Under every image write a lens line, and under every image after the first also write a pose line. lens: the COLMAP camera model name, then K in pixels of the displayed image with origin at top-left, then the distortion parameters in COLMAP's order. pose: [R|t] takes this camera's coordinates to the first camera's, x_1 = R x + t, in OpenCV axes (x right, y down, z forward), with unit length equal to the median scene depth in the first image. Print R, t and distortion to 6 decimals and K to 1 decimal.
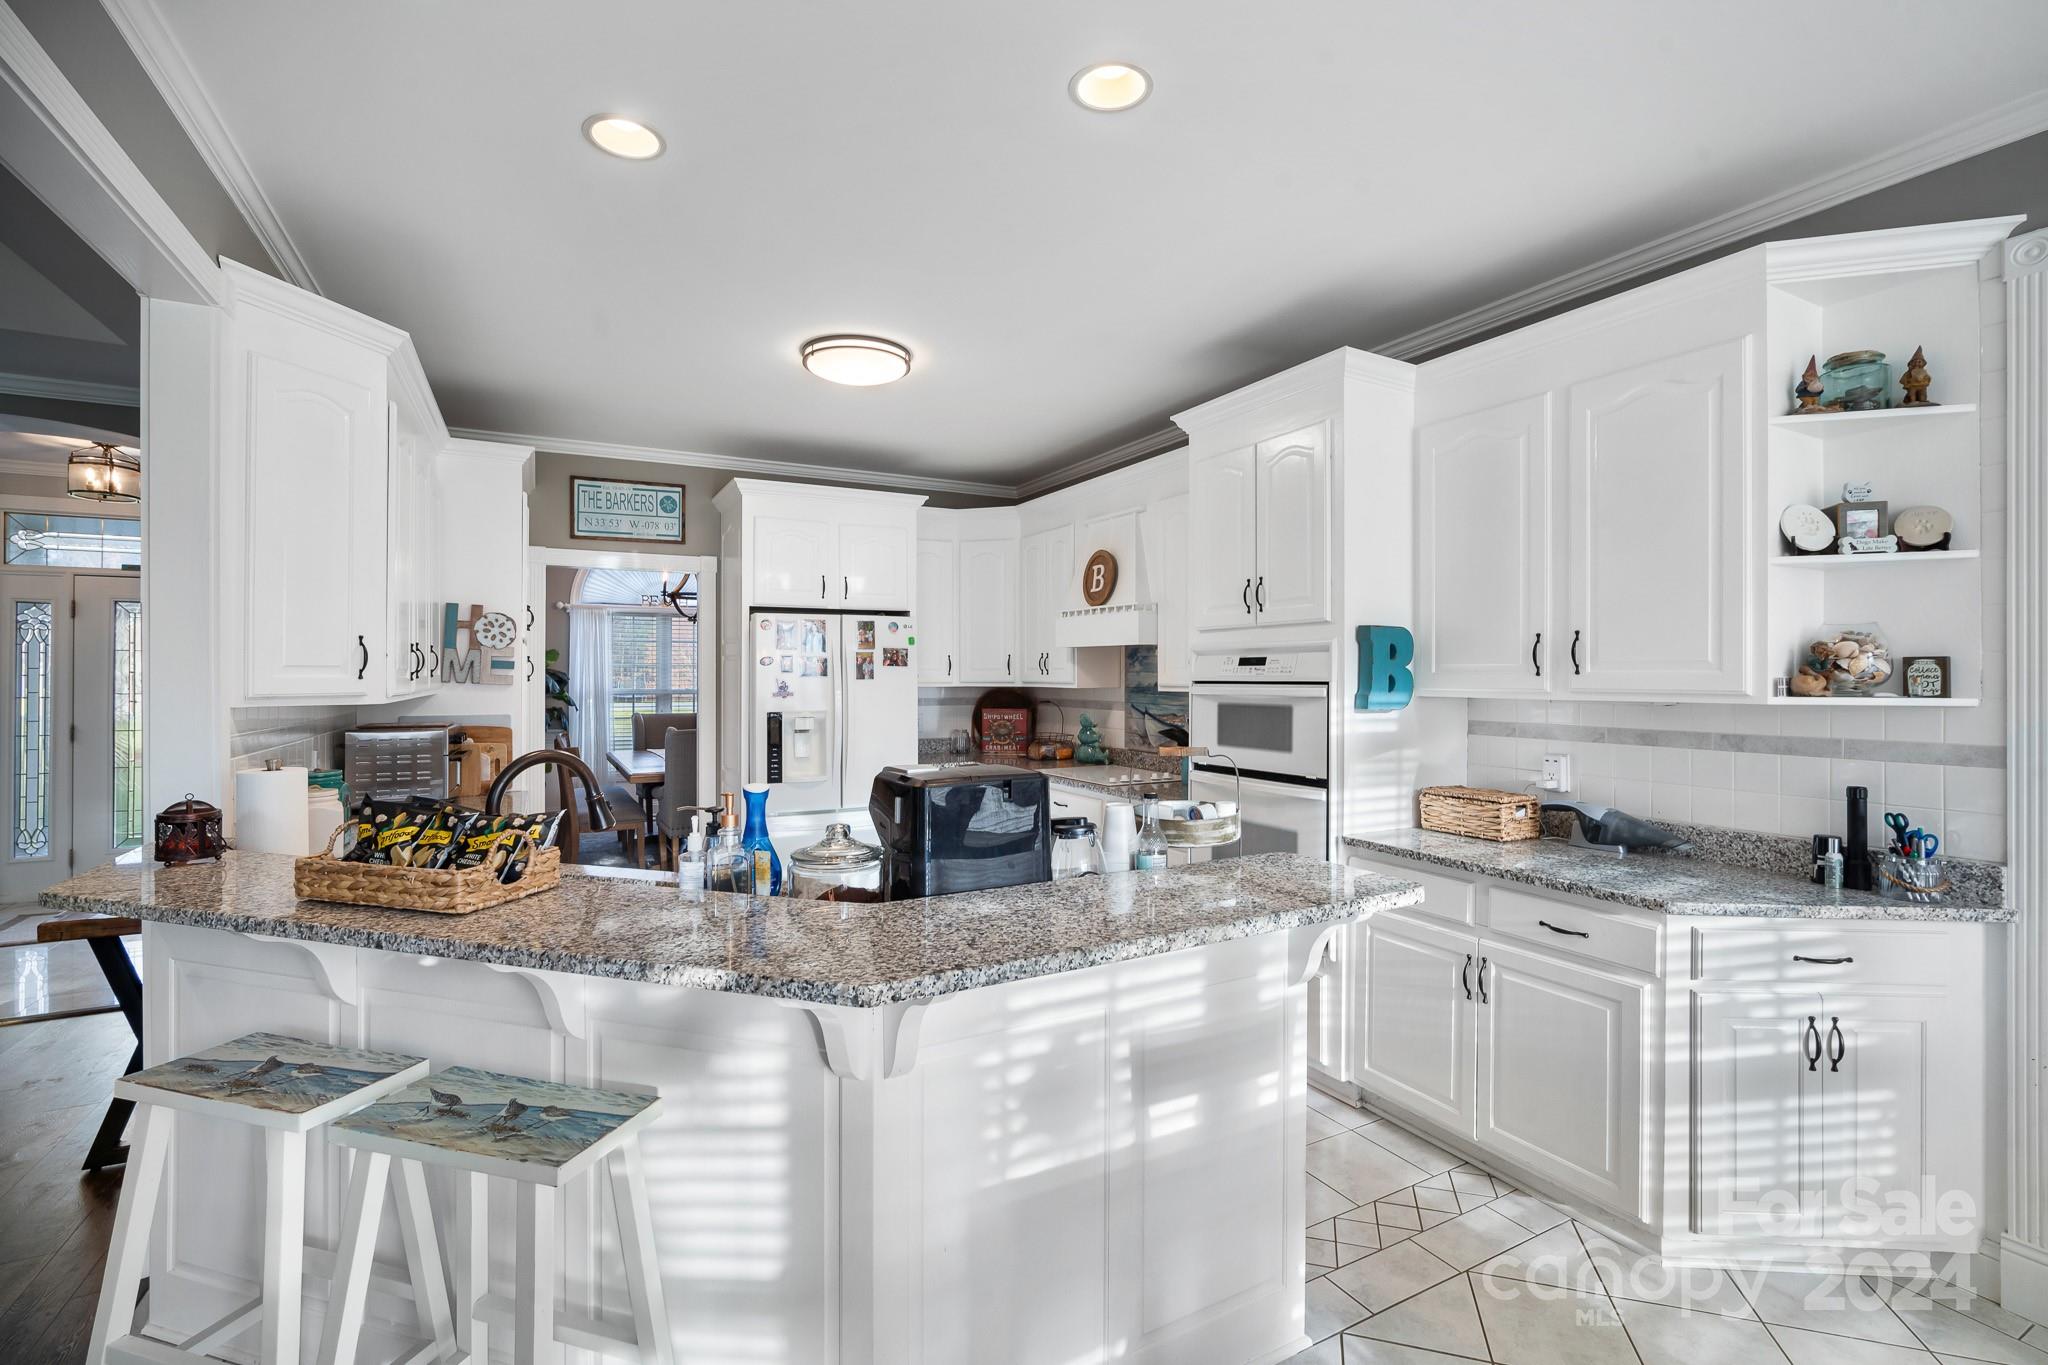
lens RADIAL K [[910.5, 0, 1022.1], [0, 910.5, 661.4], [0, 0, 1]] dist [-0.010314, 0.001688]
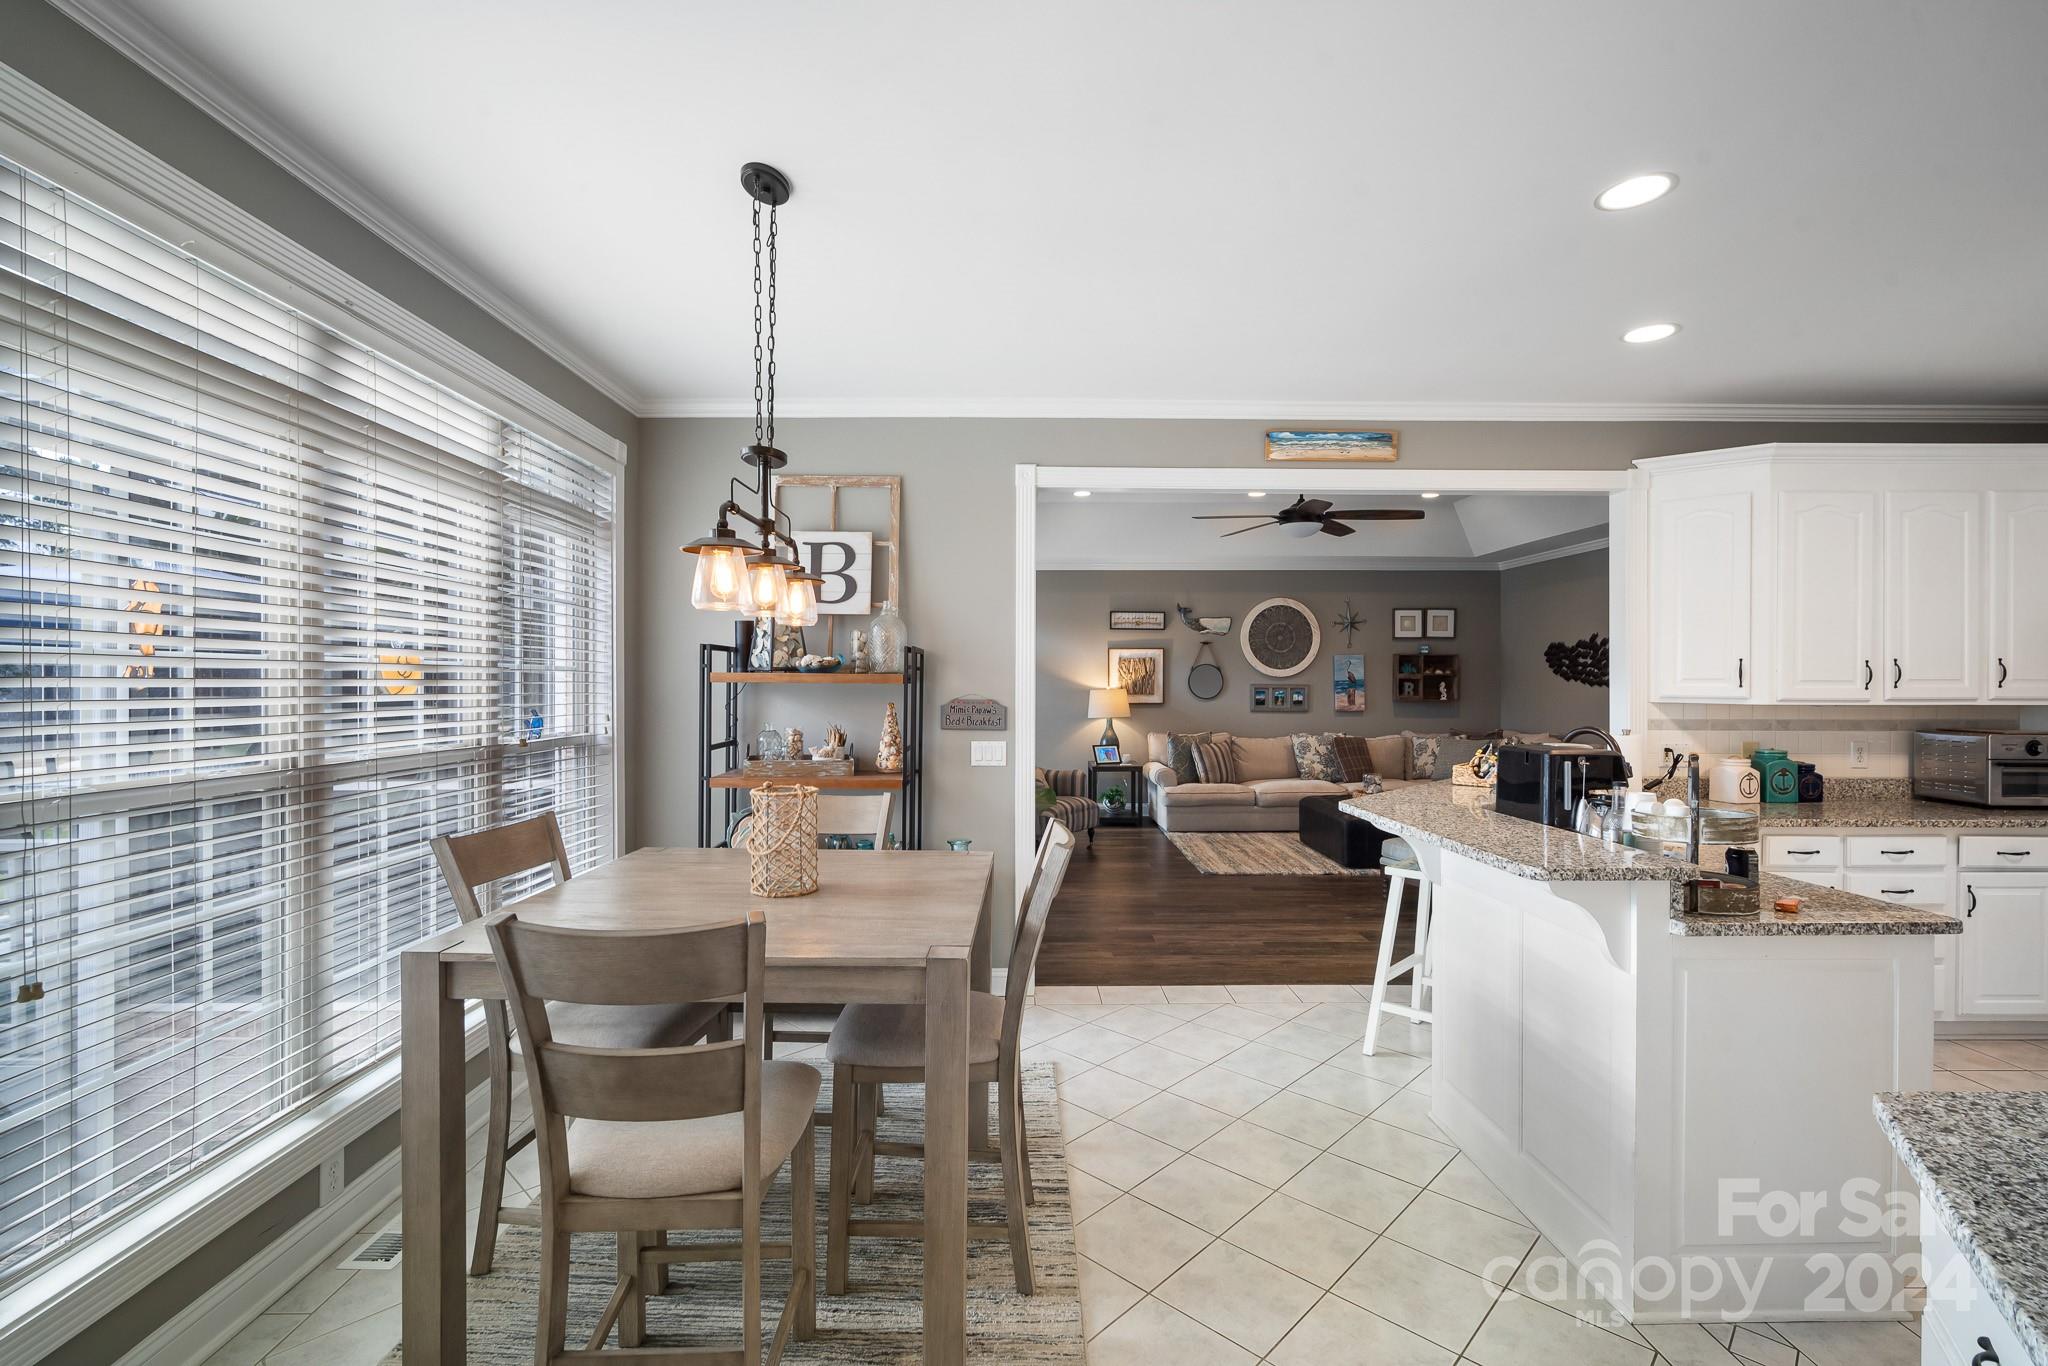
lens RADIAL K [[907.0, 0, 1024.0], [0, 907.0, 683.0], [0, 0, 1]] dist [-0.009998, 0.000549]
pose [[-0.461504, -0.000719, -0.887138, 0.918142], [0.008142, 0.999954, -0.005045, 0.008355], [0.887101, -0.009552, -0.461477, 0.500684]]
